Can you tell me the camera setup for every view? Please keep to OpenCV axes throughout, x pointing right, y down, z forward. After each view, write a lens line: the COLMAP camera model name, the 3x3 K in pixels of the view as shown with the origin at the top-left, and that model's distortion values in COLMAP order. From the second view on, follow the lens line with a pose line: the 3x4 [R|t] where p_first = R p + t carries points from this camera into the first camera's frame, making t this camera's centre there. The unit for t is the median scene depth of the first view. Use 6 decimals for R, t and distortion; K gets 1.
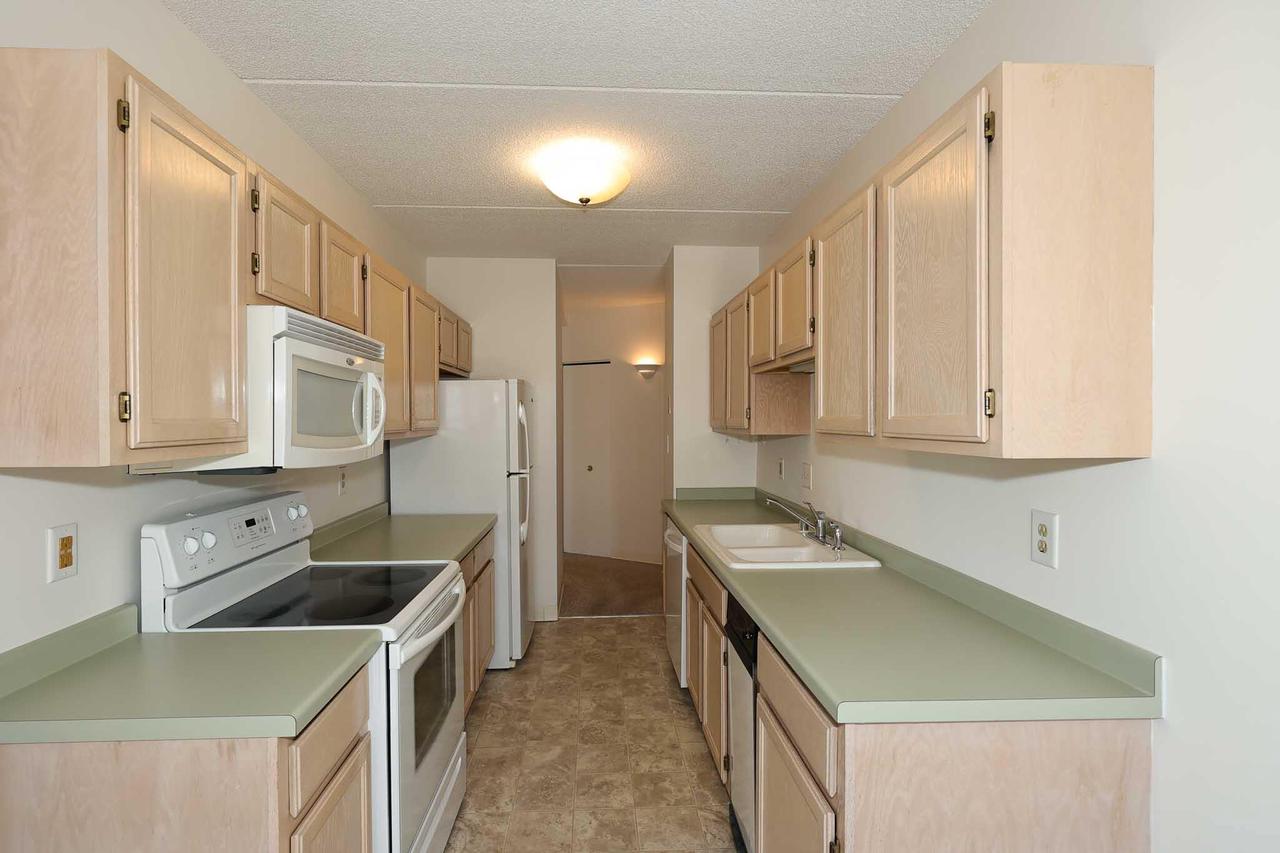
lens RADIAL K [[603.7, 0, 631.5], [0, 603.7, 423.4], [0, 0, 1]] dist [0.002909, -0.000979]
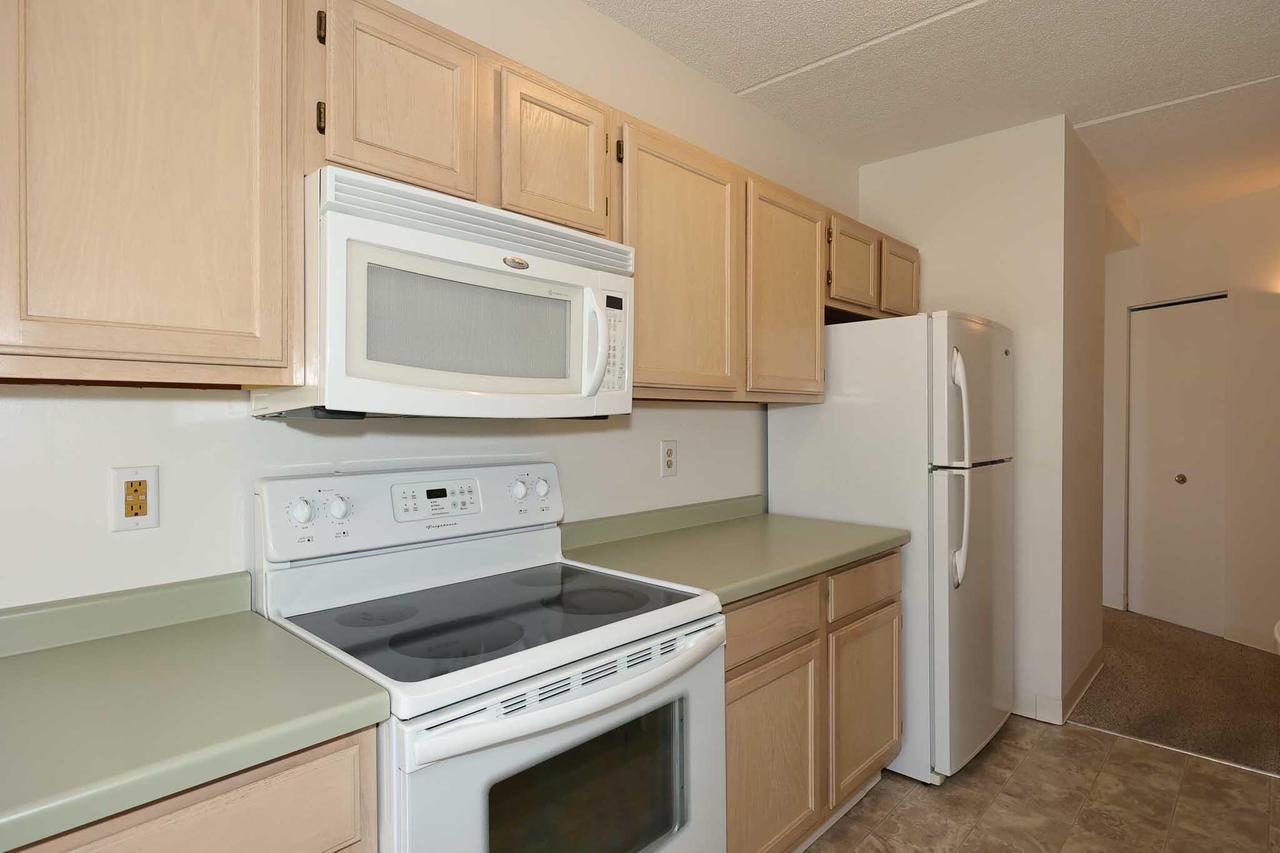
lens RADIAL K [[670.2, 0, 648.7], [0, 670.2, 422.2], [0, 0, 1]] dist [0.004827, -0.000136]
pose [[0.692878, 0.008062, -0.721010, 0.088015], [-0.005958, 0.999967, 0.005456, 0.035652], [0.721030, 0.000515, 0.692903, 0.318804]]
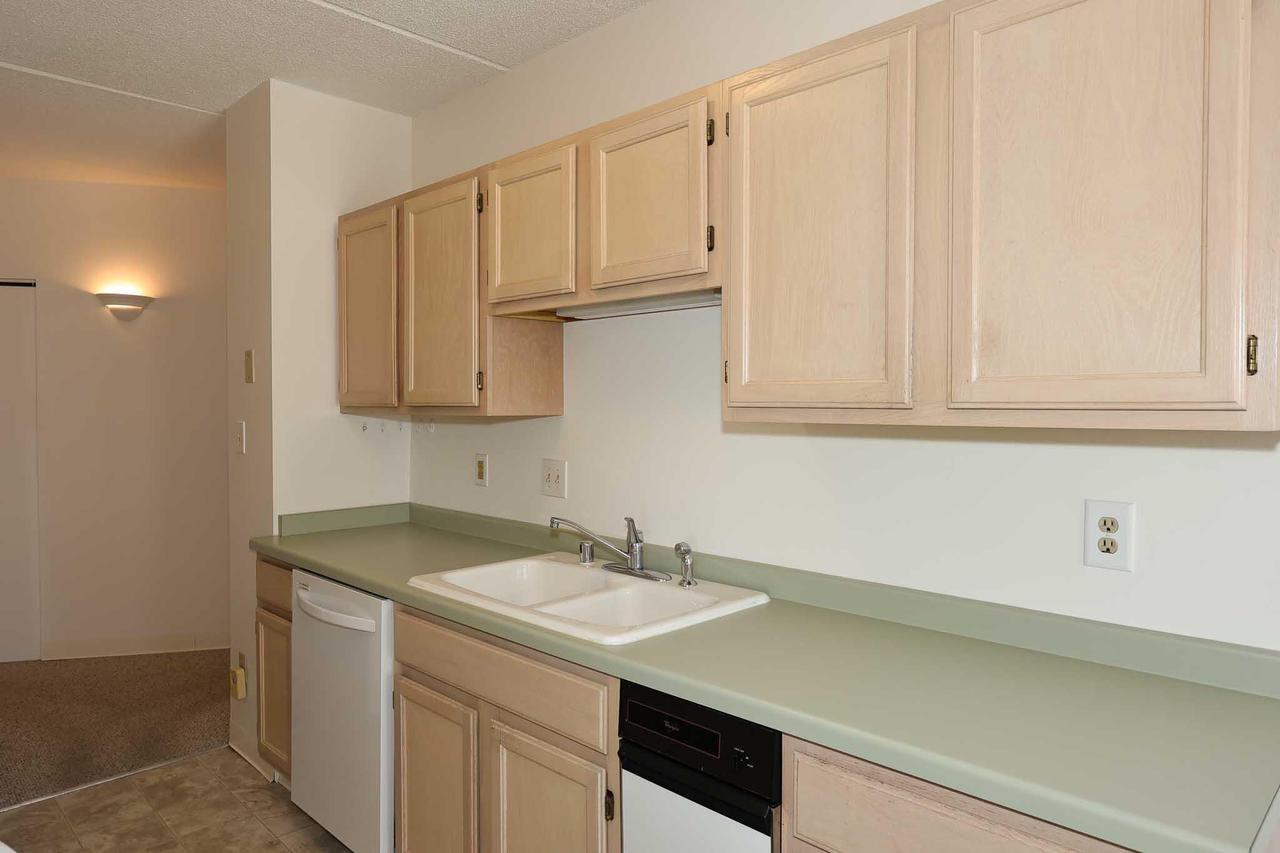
lens RADIAL K [[799.8, 0, 643.1], [0, 799.8, 414.3], [0, 0, 1]] dist [0.000957, -0.000260]
pose [[0.747299, -0.005603, 0.664464, -0.194488], [0.000833, 0.999972, 0.007496, 0.009769], [-0.664487, -0.005048, 0.747283, 0.258353]]
